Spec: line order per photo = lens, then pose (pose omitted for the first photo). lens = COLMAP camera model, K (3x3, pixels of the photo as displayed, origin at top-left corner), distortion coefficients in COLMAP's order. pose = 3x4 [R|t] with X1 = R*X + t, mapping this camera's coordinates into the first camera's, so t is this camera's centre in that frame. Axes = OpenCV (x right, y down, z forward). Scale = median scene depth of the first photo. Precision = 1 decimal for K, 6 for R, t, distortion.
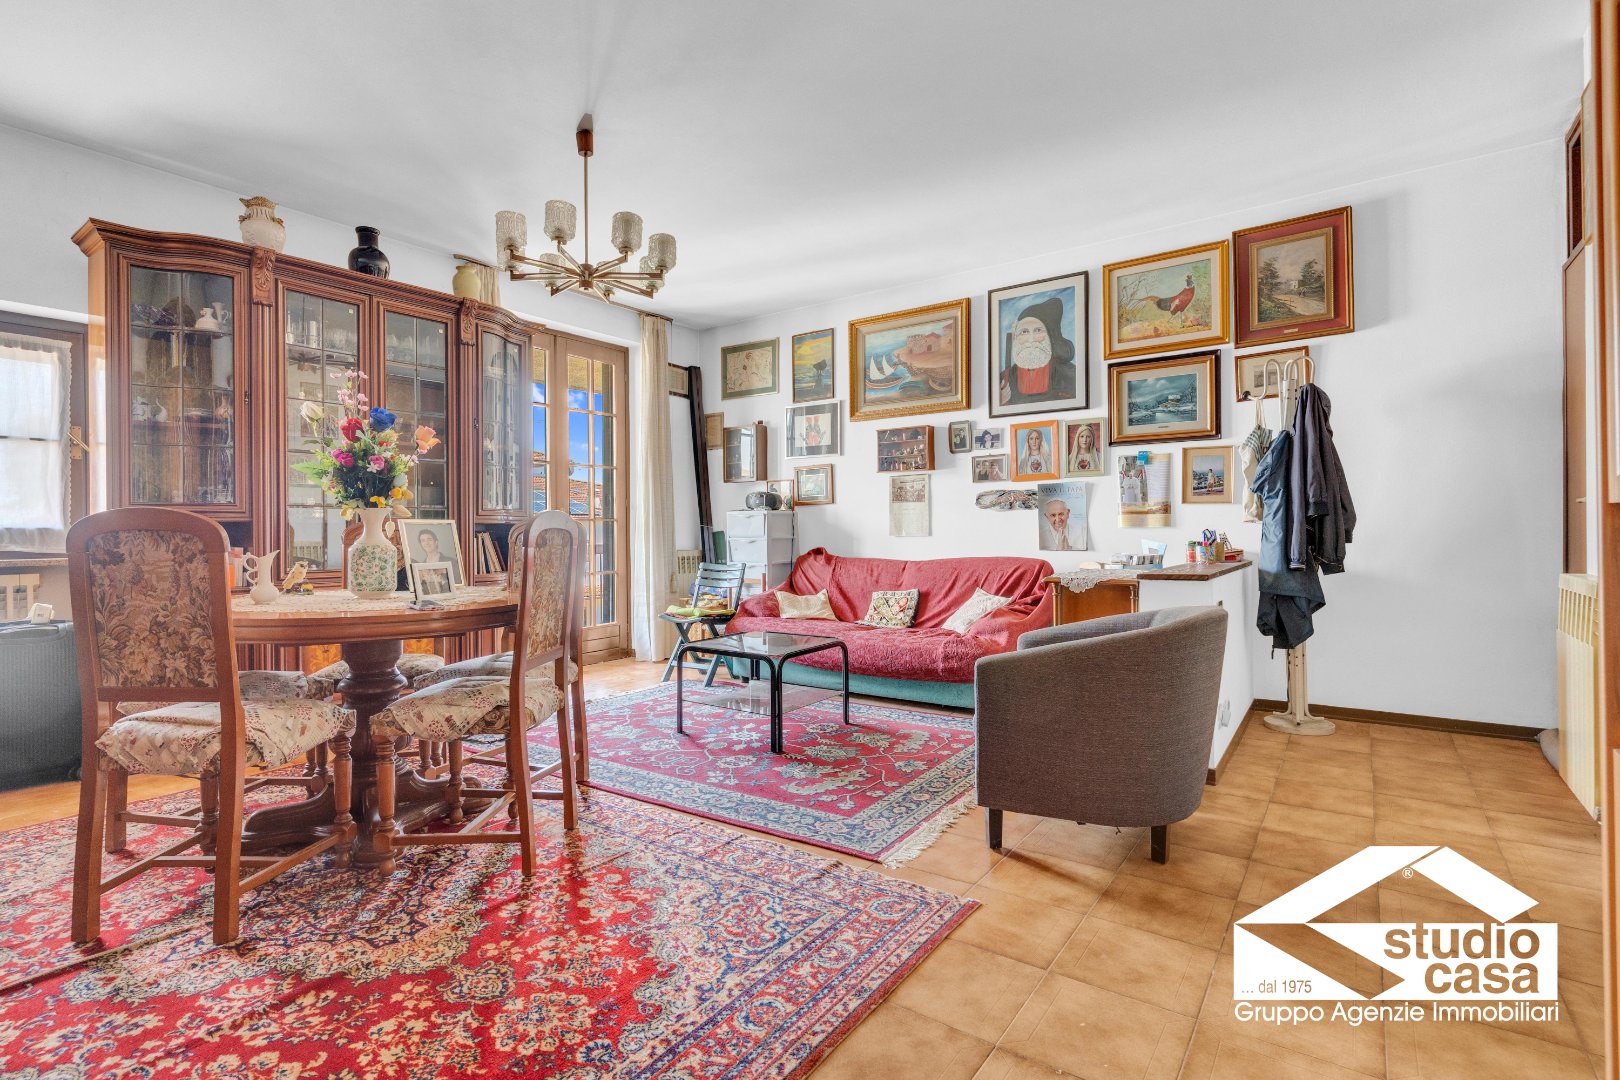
lens RADIAL K [[780.7, 0, 797.6], [0, 780.7, 533.9], [0, 0, 1]] dist [-0.001912, -0.000221]
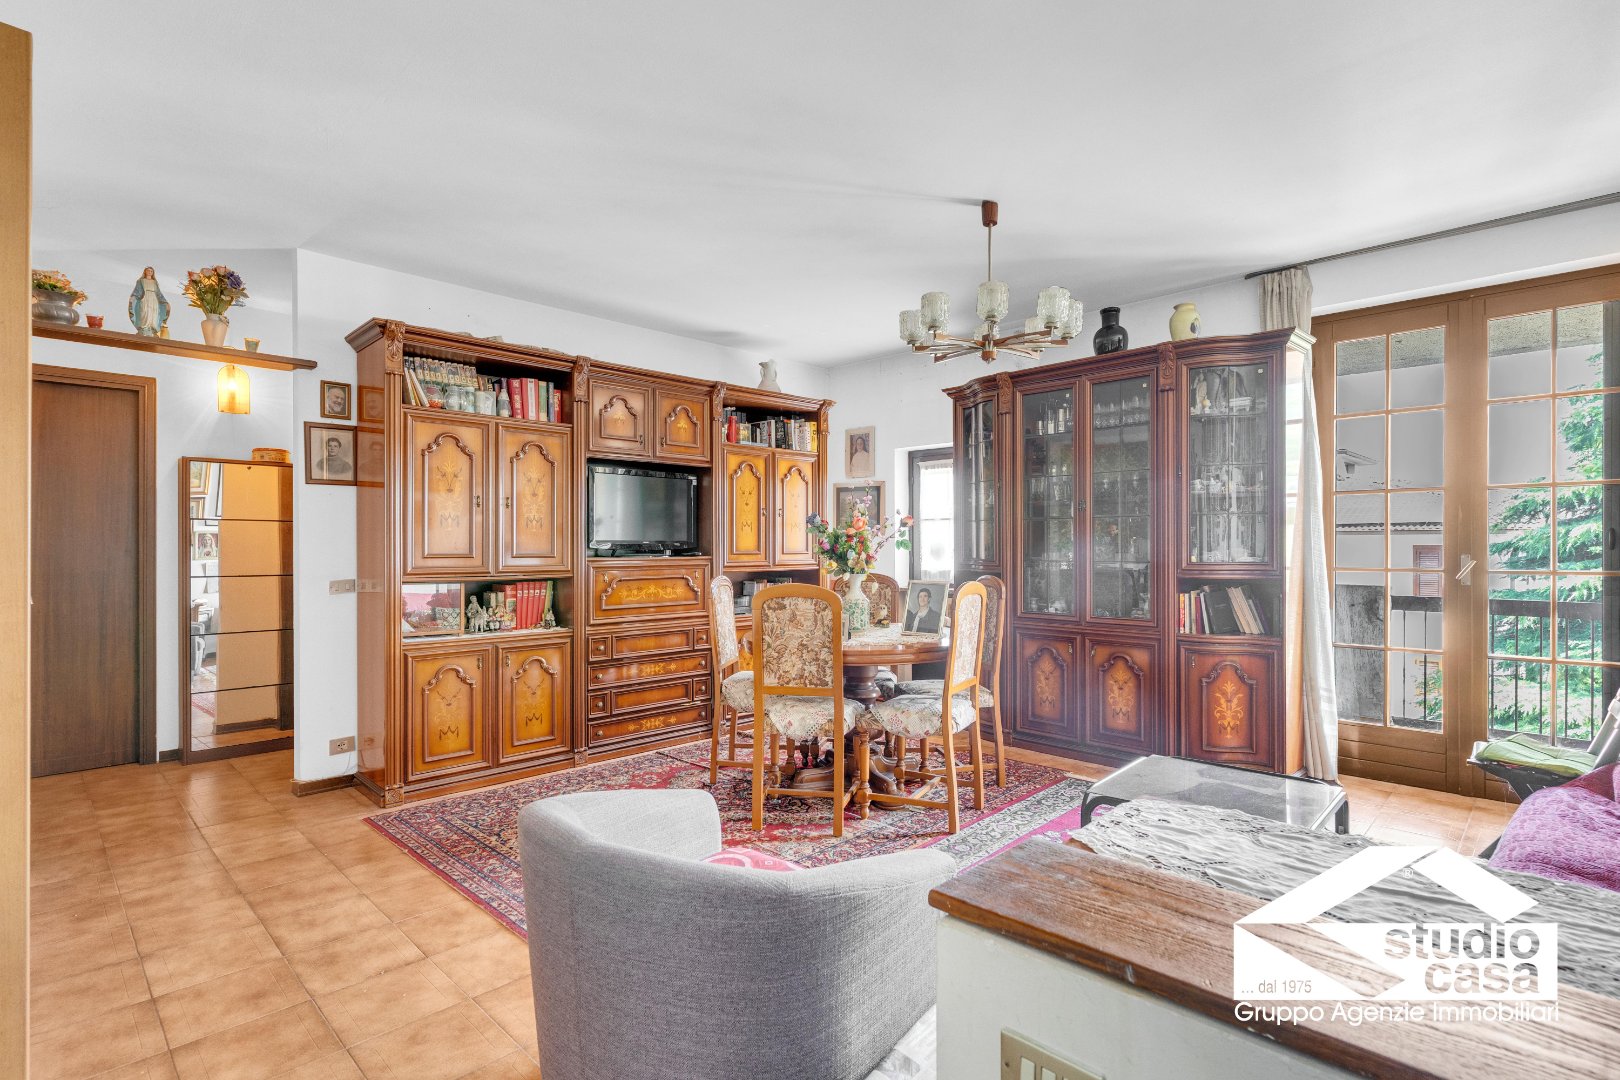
lens RADIAL K [[780.7, 0, 800.7], [0, 780.7, 538.7], [0, 0, 1]] dist [-0.001912, -0.000221]
pose [[-0.138916, -0.000442, -0.990304, 1.331953], [-0.000157, 1.000000, -0.000424, -0.140716], [0.990304, 0.000097, -0.138916, 1.531866]]
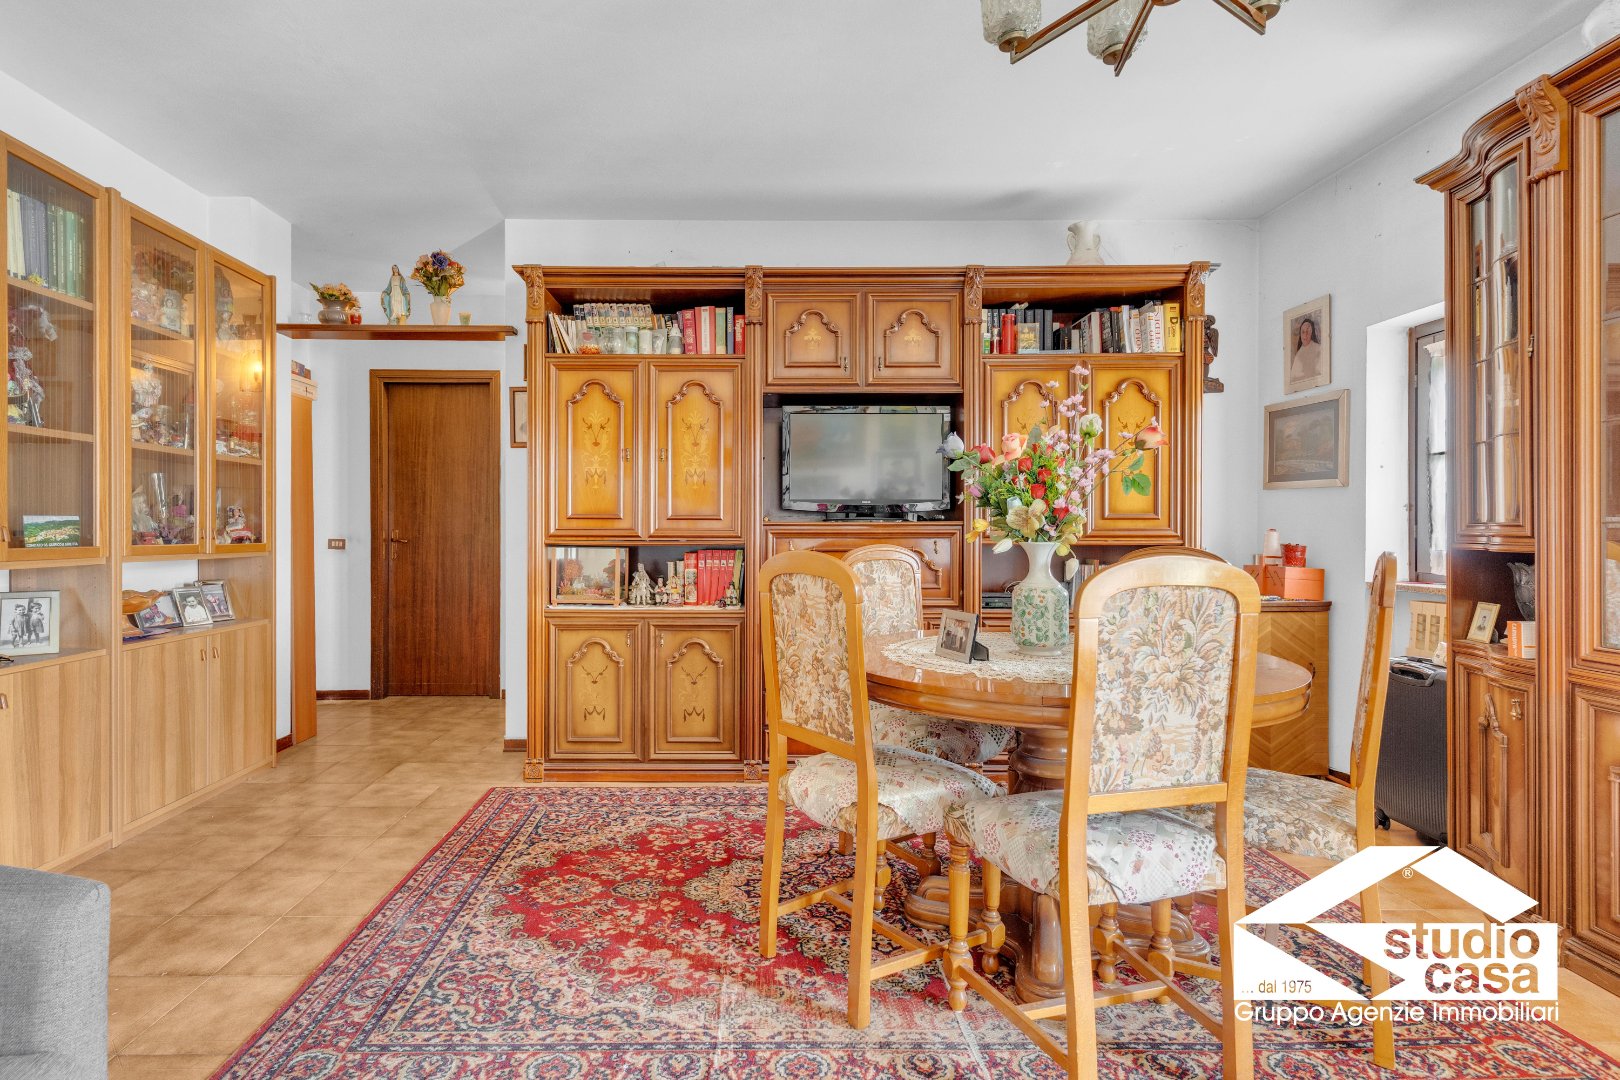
lens RADIAL K [[780.7, 0, 763.5], [0, 780.7, 537.8], [0, 0, 1]] dist [-0.001912, -0.000221]
pose [[-0.789136, 0.013591, -0.614069, 0.248053], [0.005873, 0.999876, 0.014582, -0.071468], [0.614191, 0.007901, -0.789118, 2.029536]]
